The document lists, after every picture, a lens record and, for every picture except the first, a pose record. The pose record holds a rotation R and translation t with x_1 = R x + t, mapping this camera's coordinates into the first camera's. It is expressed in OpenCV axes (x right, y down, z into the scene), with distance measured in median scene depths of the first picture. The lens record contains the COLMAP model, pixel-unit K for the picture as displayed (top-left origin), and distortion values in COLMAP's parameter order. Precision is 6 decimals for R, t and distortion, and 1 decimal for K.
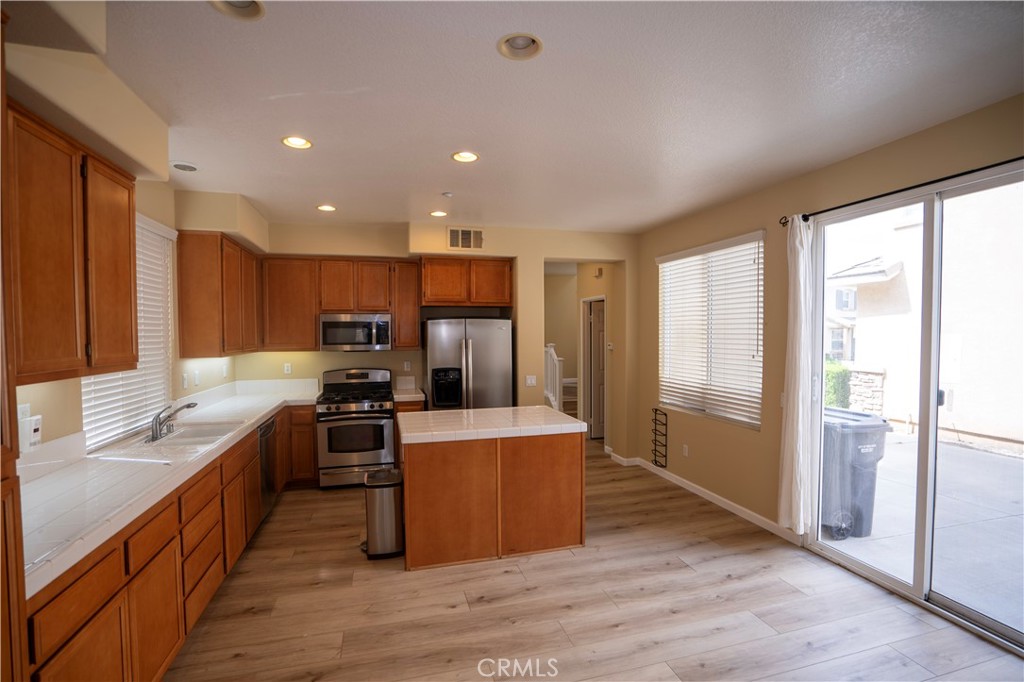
lens RADIAL K [[477.2, 0, 512.5], [0, 477.2, 341.0], [0, 0, 1]] dist [-0.036568, 0.001947]
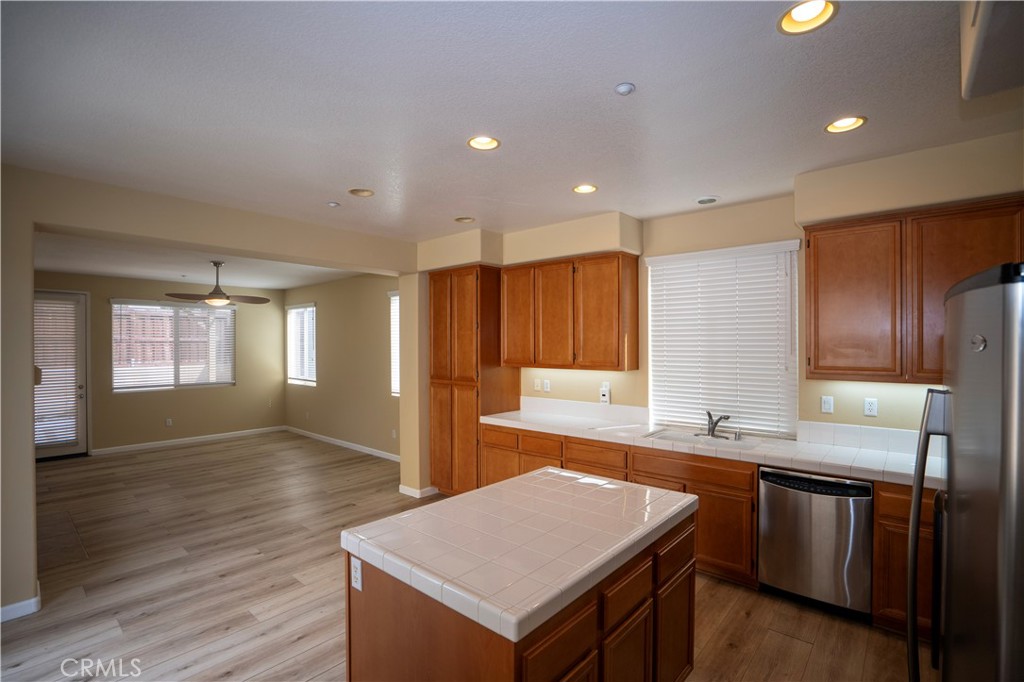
lens RADIAL K [[477.2, 0, 514.4], [0, 477.2, 342.0], [0, 0, 1]] dist [-0.036568, 0.001947]
pose [[-0.838669, 0.010299, -0.544543, 0.196270], [0.001077, 0.999851, 0.017252, -0.034192], [0.544640, 0.013882, -0.838555, 1.099054]]
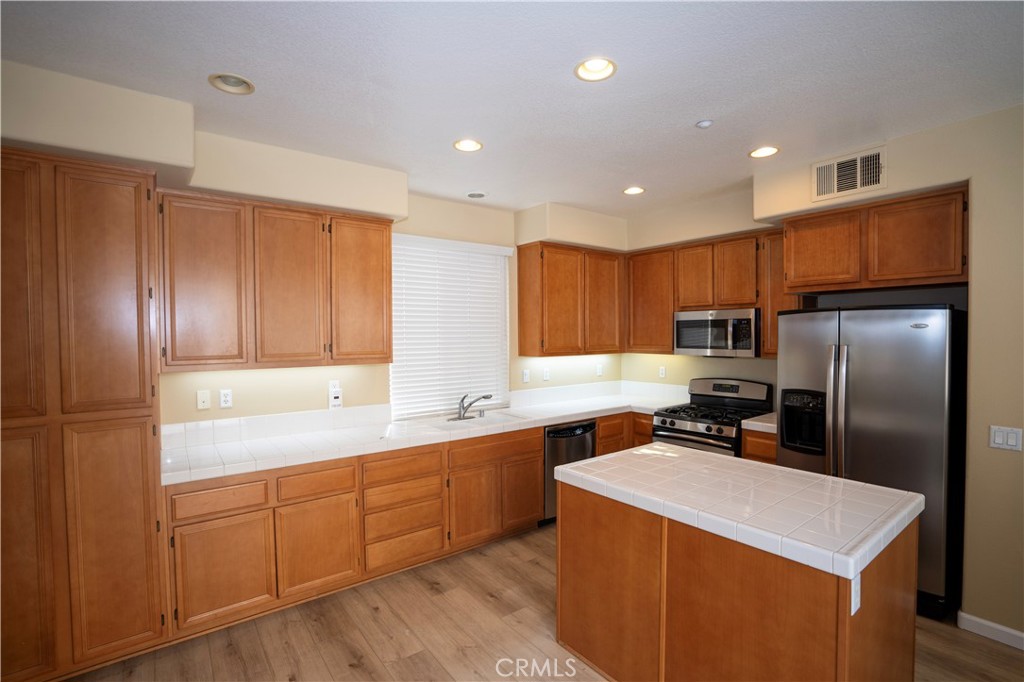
lens RADIAL K [[477.2, 0, 511.8], [0, 477.2, 341.0], [0, 0, 1]] dist [-0.036568, 0.001947]
pose [[0.363600, 0.017329, -0.931394, 0.298308], [-0.011728, 0.999833, 0.014024, -0.012708], [0.931481, 0.005824, 0.363743, 0.413676]]
